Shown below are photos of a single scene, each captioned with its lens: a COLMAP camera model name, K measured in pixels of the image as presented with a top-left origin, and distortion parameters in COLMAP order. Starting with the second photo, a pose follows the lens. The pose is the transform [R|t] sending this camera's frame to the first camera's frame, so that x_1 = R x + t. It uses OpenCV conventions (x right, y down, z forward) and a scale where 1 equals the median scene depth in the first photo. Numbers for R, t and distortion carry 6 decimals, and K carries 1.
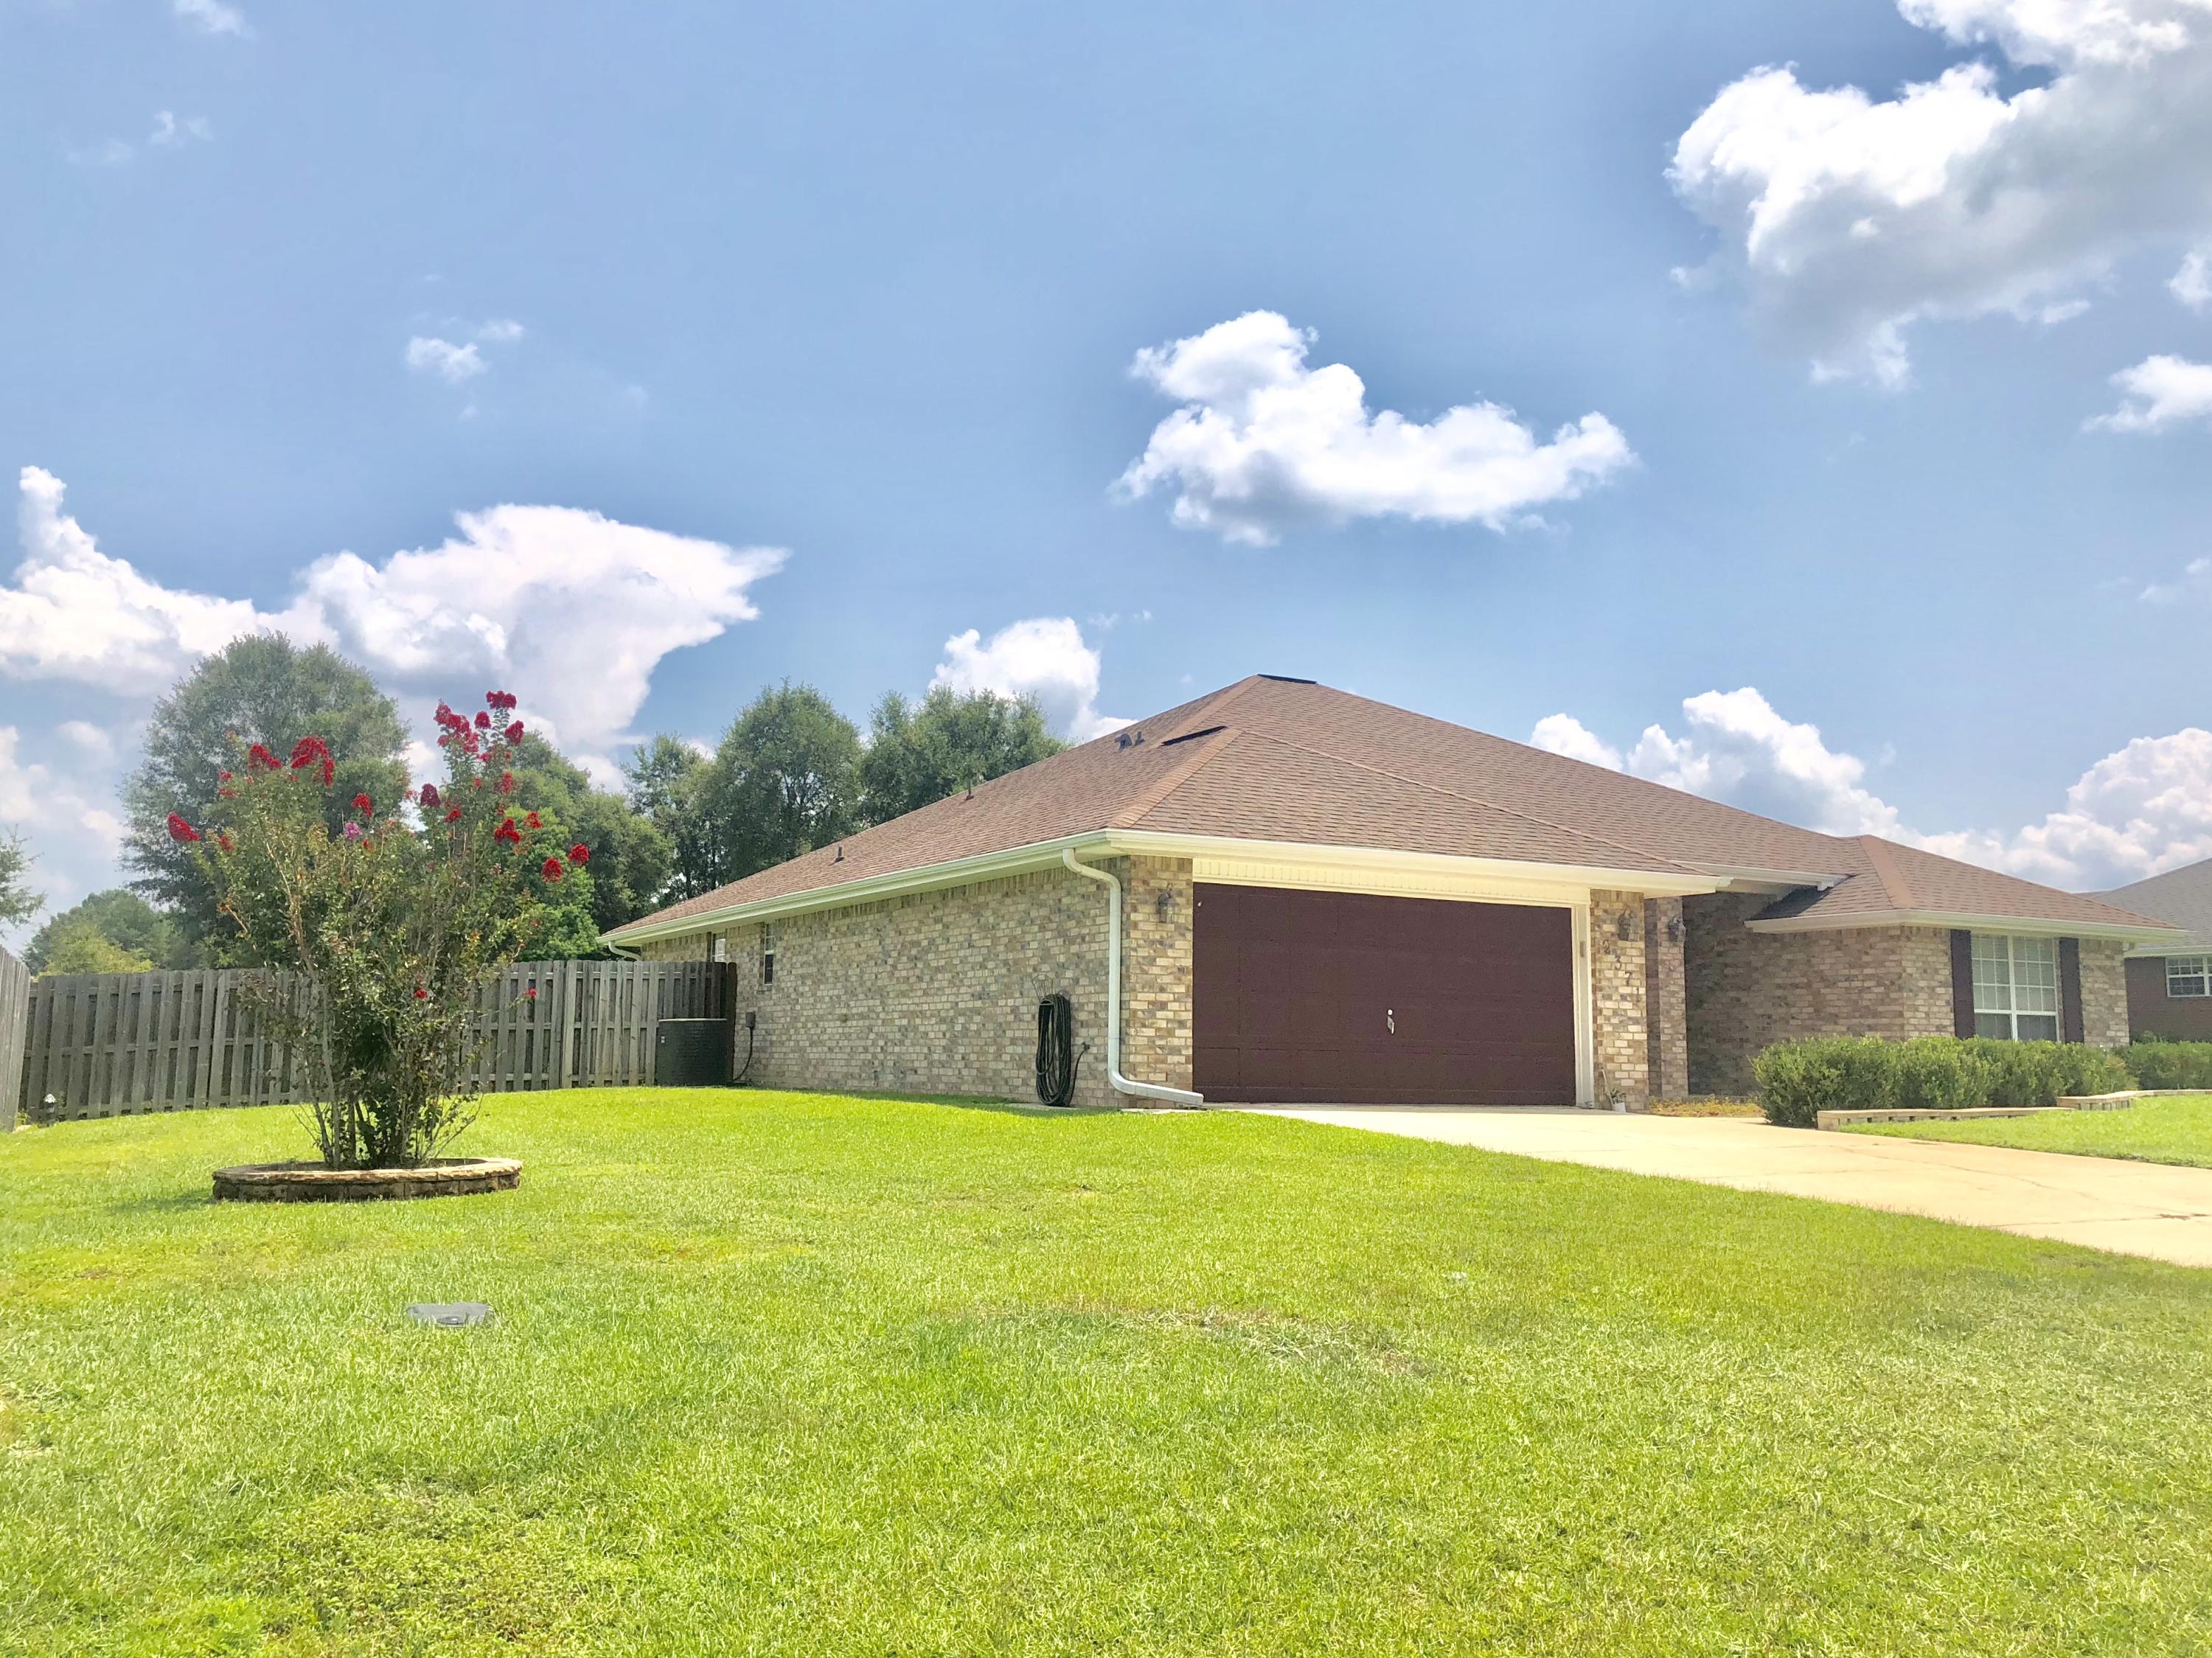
lens RADIAL K [[1844.7, 0, 1074.5], [0, 1844.7, 824.6], [0, 0, 1]] dist [0.011351, 0.000226]
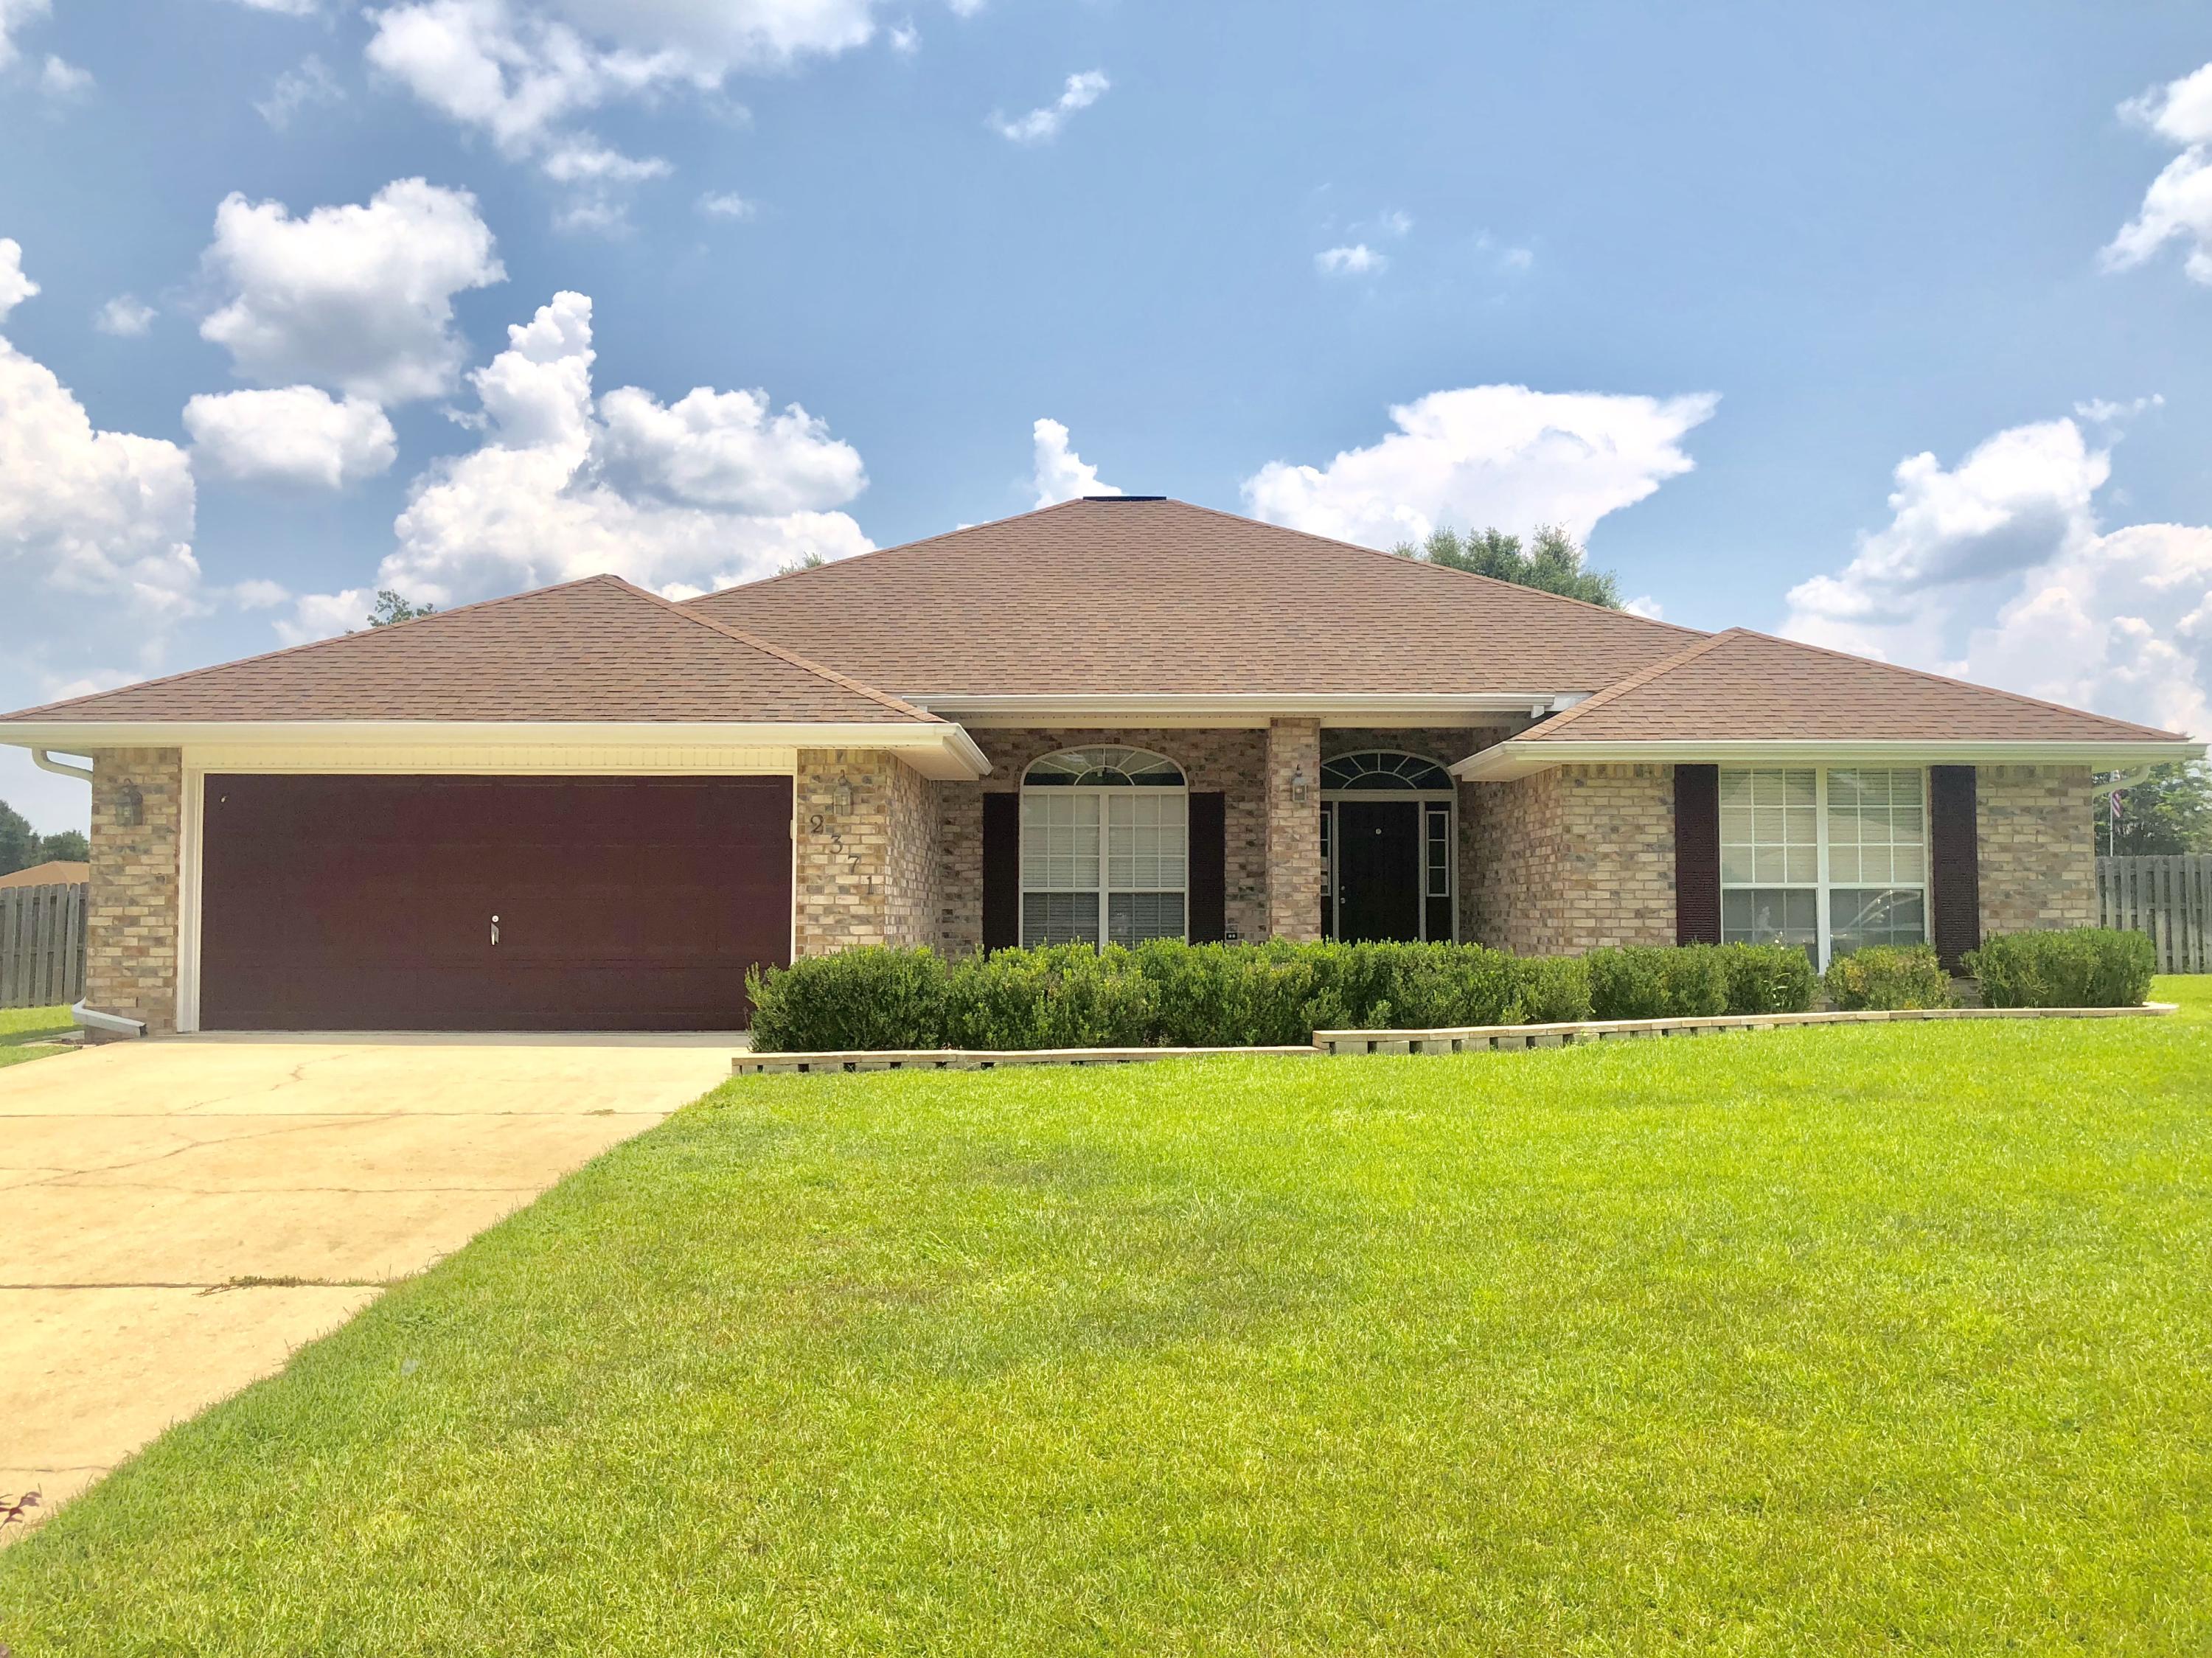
lens RADIAL K [[1787.6, 0, 1078.1], [0, 1787.6, 820.3], [0, 0, 1]] dist [0.099526, -0.210013]
pose [[0.875407, -0.038414, -0.481859, 0.607472], [0.071664, 0.996135, 0.050780, 0.028541], [0.478046, -0.078985, 0.874776, 0.332478]]
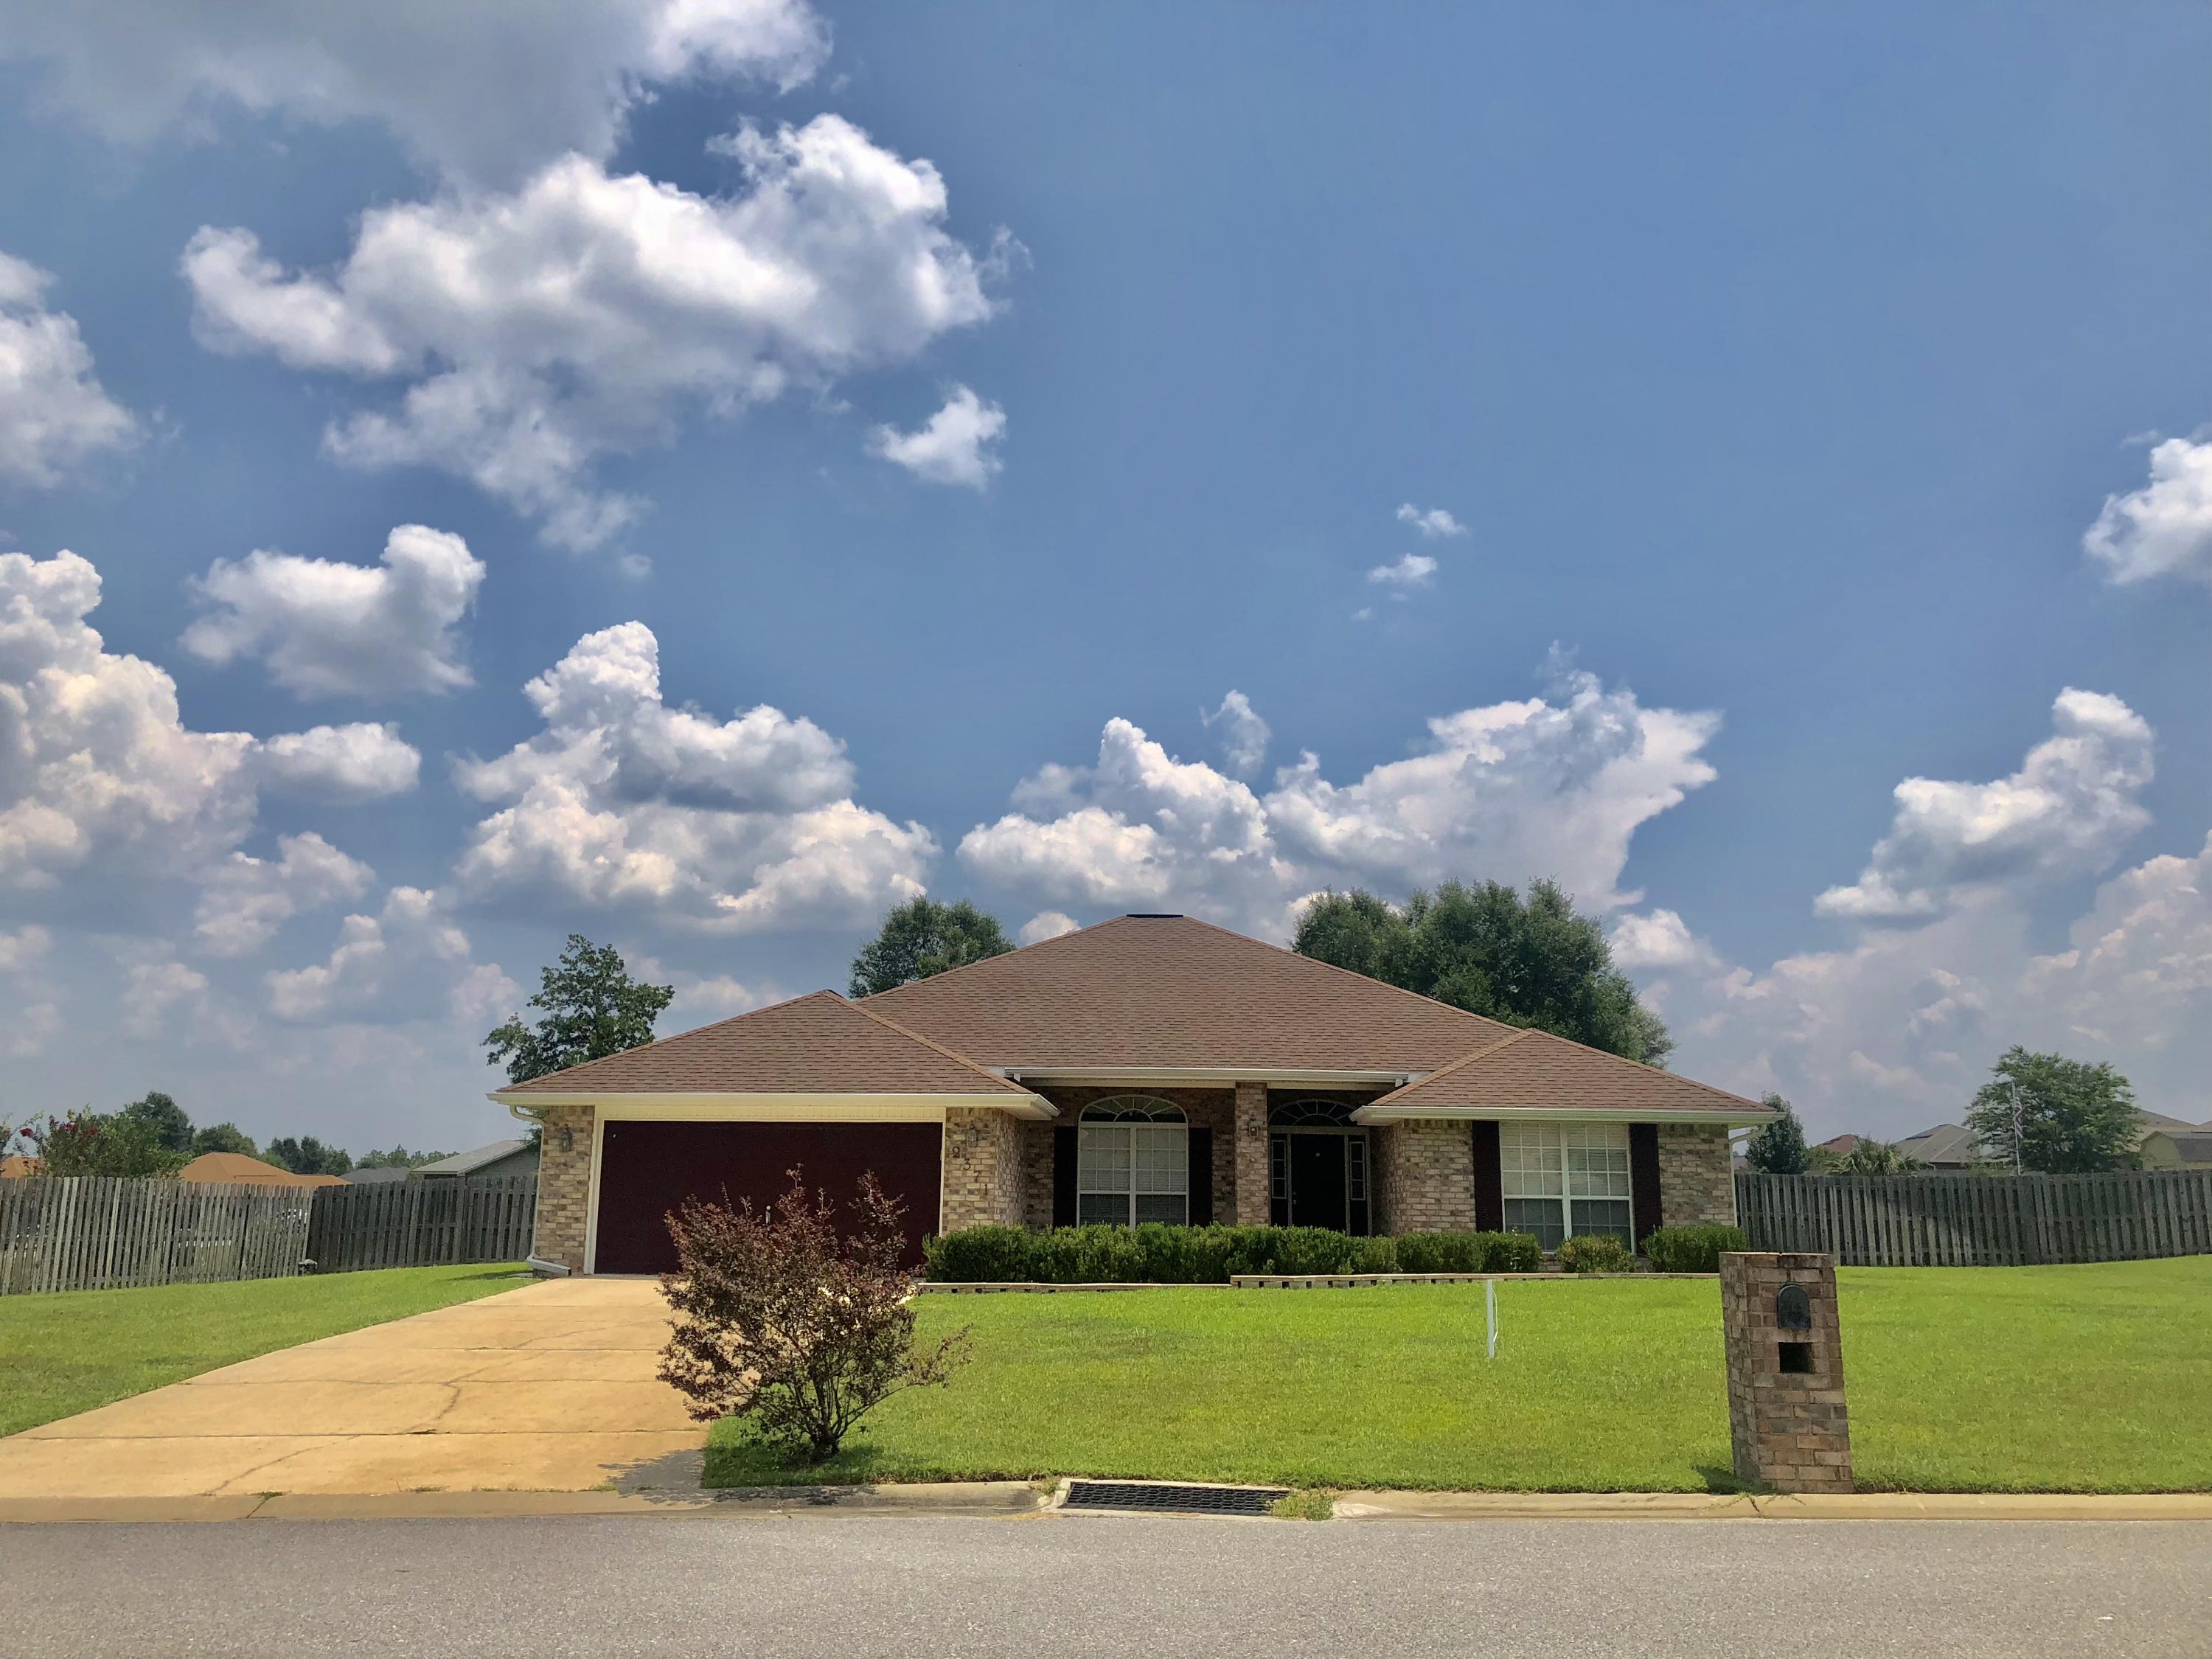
lens RADIAL K [[1758.8, 0, 1083.8], [0, 1758.8, 809.0], [0, 0, 1]] dist [0.128581, -0.301683]
pose [[0.855169, -0.118181, -0.504697, 0.844077], [0.064620, 0.990373, -0.122414, -0.012890], [0.514305, 0.072071, 0.854573, -0.034791]]
